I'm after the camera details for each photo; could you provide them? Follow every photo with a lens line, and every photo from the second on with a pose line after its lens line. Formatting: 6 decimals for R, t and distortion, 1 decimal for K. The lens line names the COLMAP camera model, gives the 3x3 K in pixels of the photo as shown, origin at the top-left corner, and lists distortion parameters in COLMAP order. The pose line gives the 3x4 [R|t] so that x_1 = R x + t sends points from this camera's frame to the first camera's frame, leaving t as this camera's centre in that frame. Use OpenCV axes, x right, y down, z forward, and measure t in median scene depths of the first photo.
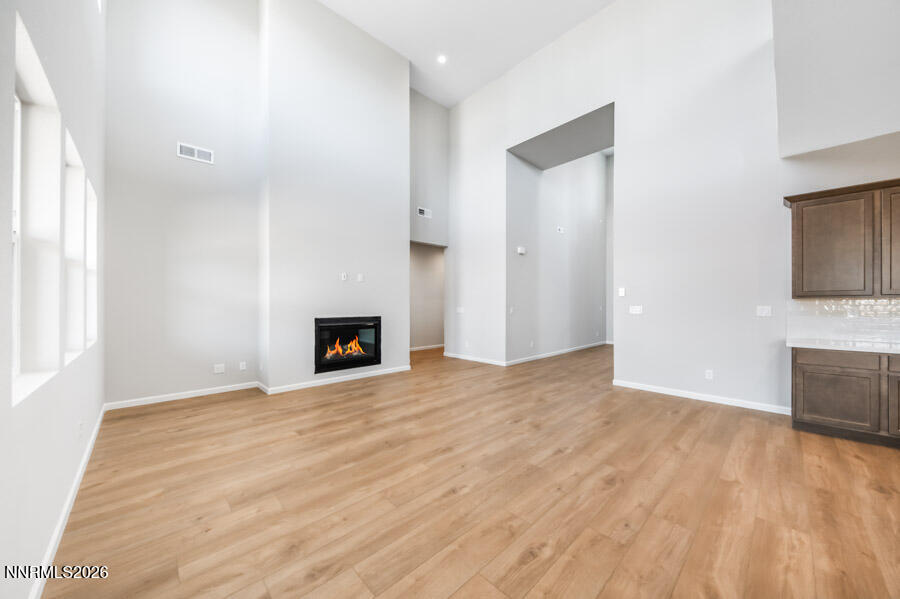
lens RADIAL K [[316.0, 0, 450.4], [0, 316.0, 305.3], [0, 0, 1]] dist [-0.008957, -0.000012]
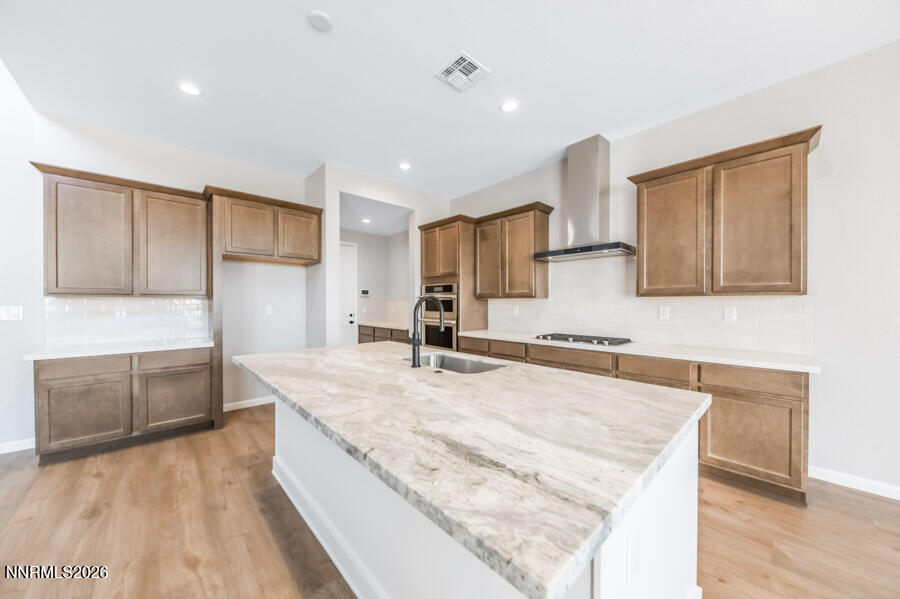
lens RADIAL K [[316.0, 0, 450.8], [0, 316.0, 304.4], [0, 0, 1]] dist [-0.008957, -0.000012]
pose [[0.018328, 0.002023, 0.999830, 0.374572], [-0.003490, 0.999992, -0.001959, -0.002756], [-0.999826, -0.003453, 0.018334, -0.027023]]
